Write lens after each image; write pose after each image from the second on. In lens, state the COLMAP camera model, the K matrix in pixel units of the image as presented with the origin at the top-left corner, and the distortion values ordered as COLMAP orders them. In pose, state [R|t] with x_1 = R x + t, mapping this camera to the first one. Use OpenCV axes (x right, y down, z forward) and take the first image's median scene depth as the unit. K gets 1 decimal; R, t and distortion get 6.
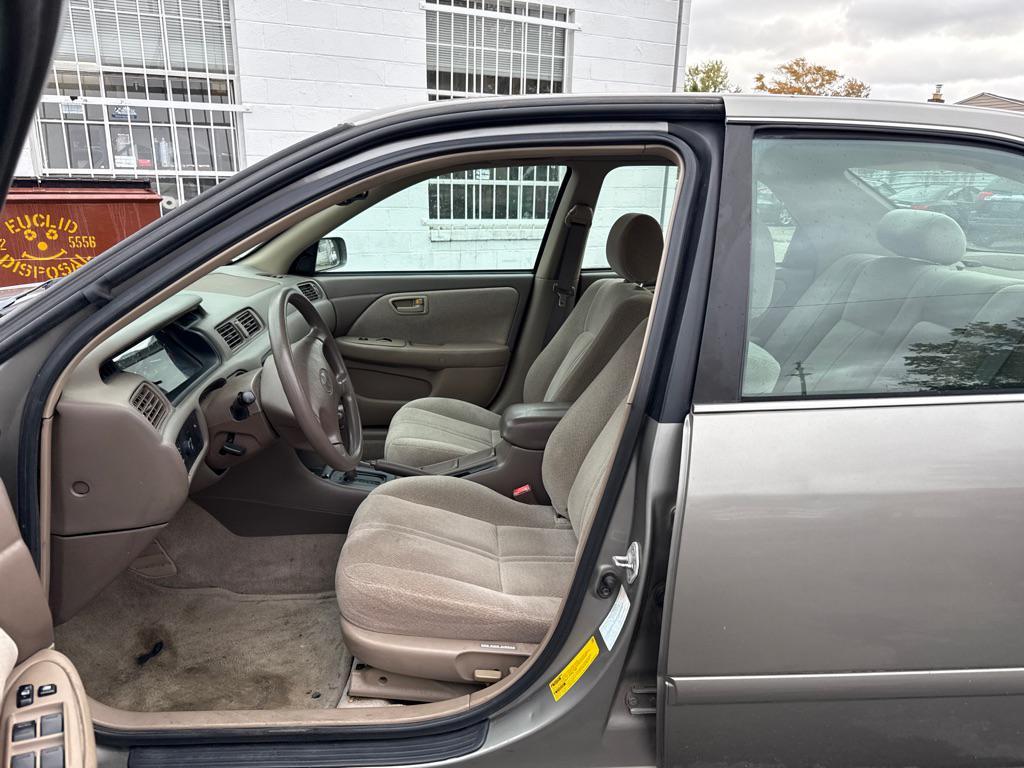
lens RADIAL K [[727.5, 0, 512.7], [0, 727.5, 390.2], [0, 0, 1]] dist [0.008445, -0.019453]
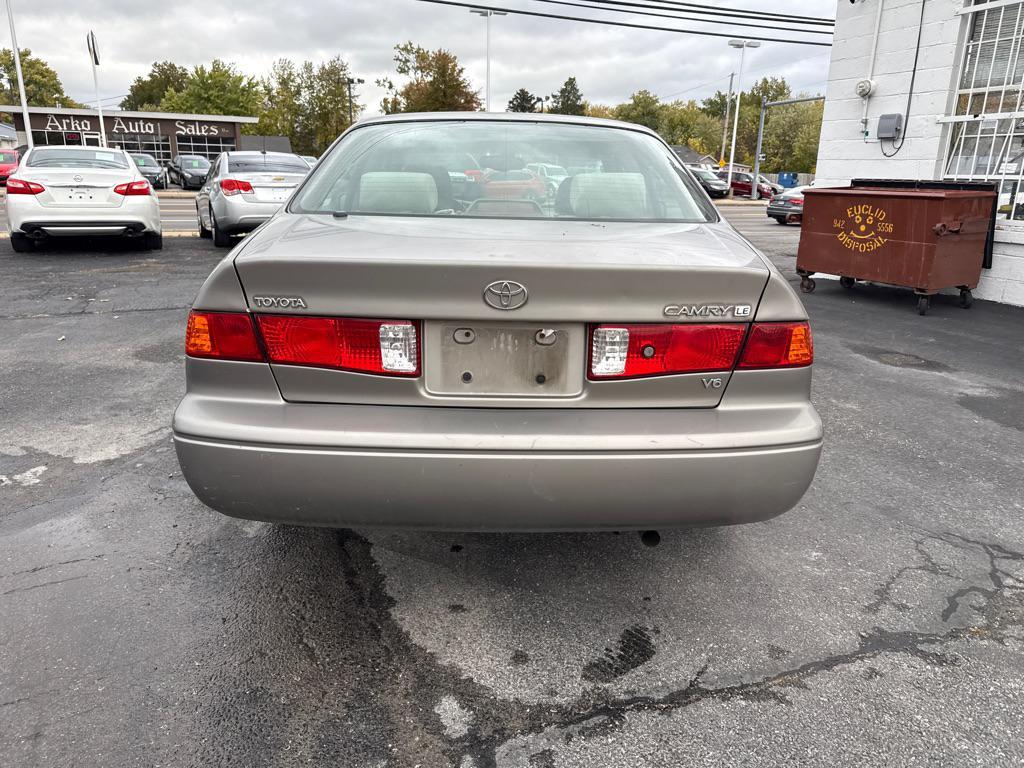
lens RADIAL K [[727.5, 0, 525.8], [0, 727.5, 373.3], [0, 0, 1]] dist [0.008445, -0.019453]
pose [[-0.004984, 0.246534, -0.969121, 0.630965], [-0.295632, 0.925451, 0.236945, -0.065417], [0.955289, 0.287684, 0.068270, 0.300734]]
